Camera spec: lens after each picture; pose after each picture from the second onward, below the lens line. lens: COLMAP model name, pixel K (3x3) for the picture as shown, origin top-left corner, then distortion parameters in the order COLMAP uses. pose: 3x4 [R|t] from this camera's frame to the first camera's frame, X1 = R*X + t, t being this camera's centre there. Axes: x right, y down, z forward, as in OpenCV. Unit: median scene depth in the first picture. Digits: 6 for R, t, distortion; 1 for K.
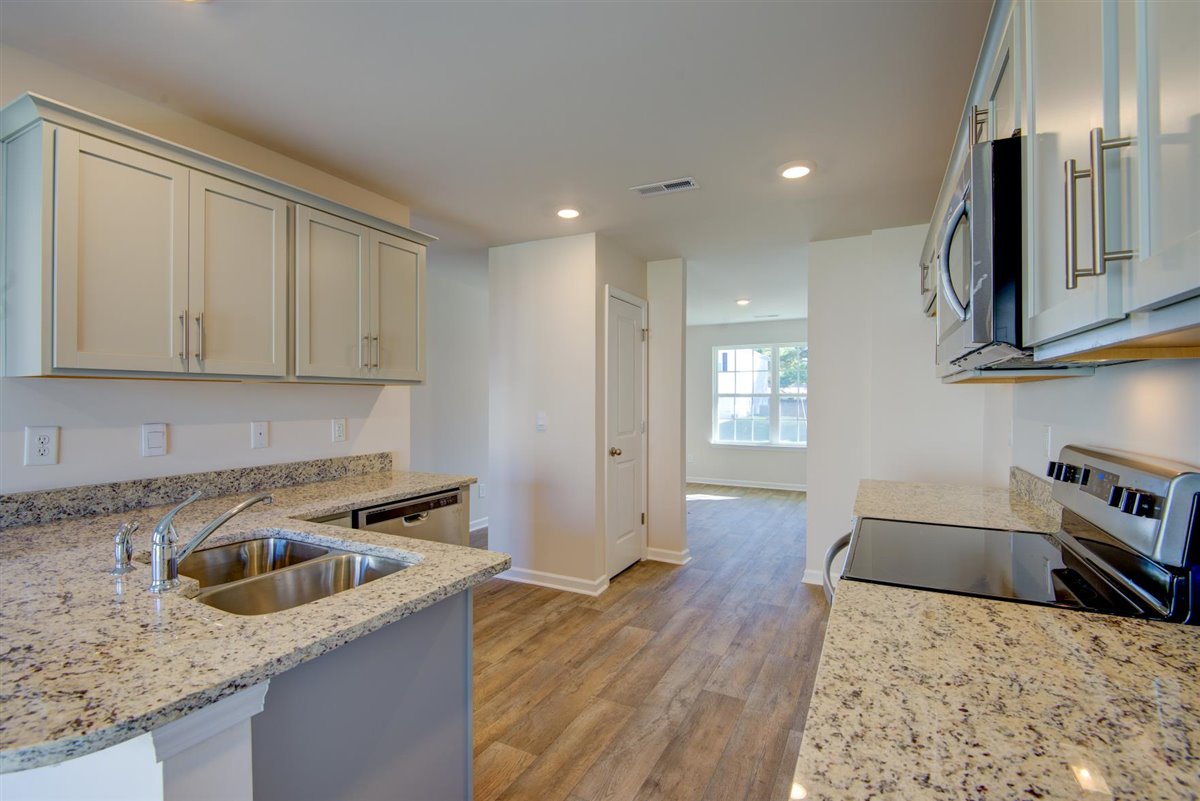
lens RADIAL K [[551.6, 0, 603.3], [0, 551.6, 397.9], [0, 0, 1]] dist [0.009151, -0.008728]
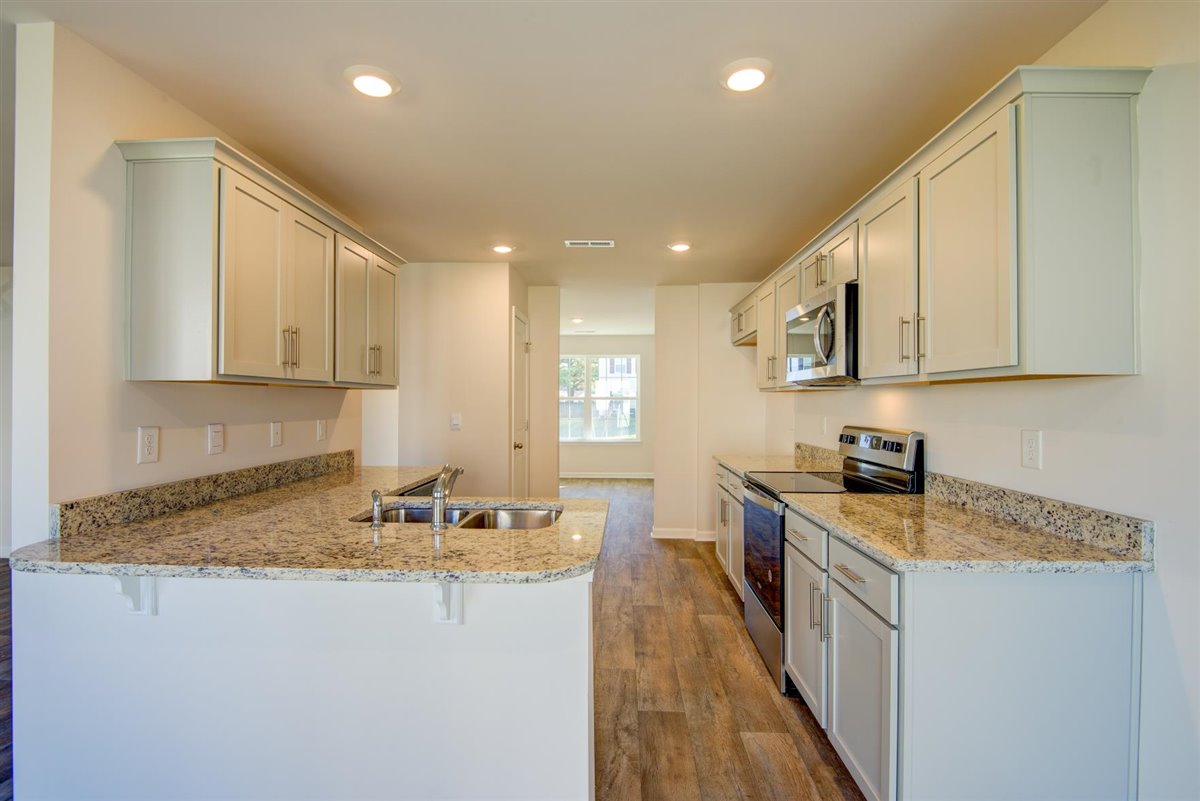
lens RADIAL K [[551.6, 0, 602.1], [0, 551.6, 401.1], [0, 0, 1]] dist [0.009151, -0.008728]
pose [[0.905133, 0.001859, 0.425125, -0.552949], [-0.002521, 0.999996, 0.000996, -0.001267], [-0.425122, -0.001973, 0.905134, -0.283214]]
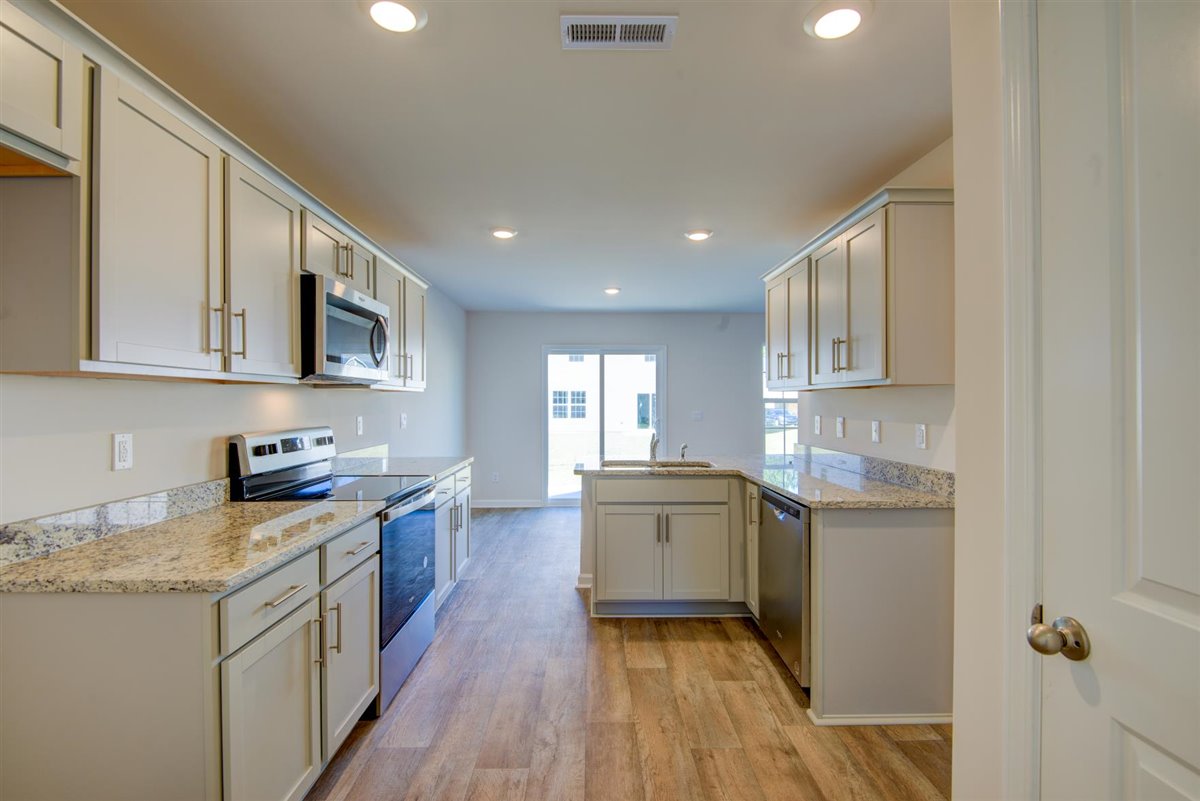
lens RADIAL K [[551.6, 0, 602.3], [0, 551.6, 396.1], [0, 0, 1]] dist [0.009151, -0.008728]
pose [[-0.881000, -0.003344, -0.473104, 0.515939], [0.000278, 0.999971, -0.007587, -0.001880], [0.473115, -0.006816, -0.880974, 1.944085]]
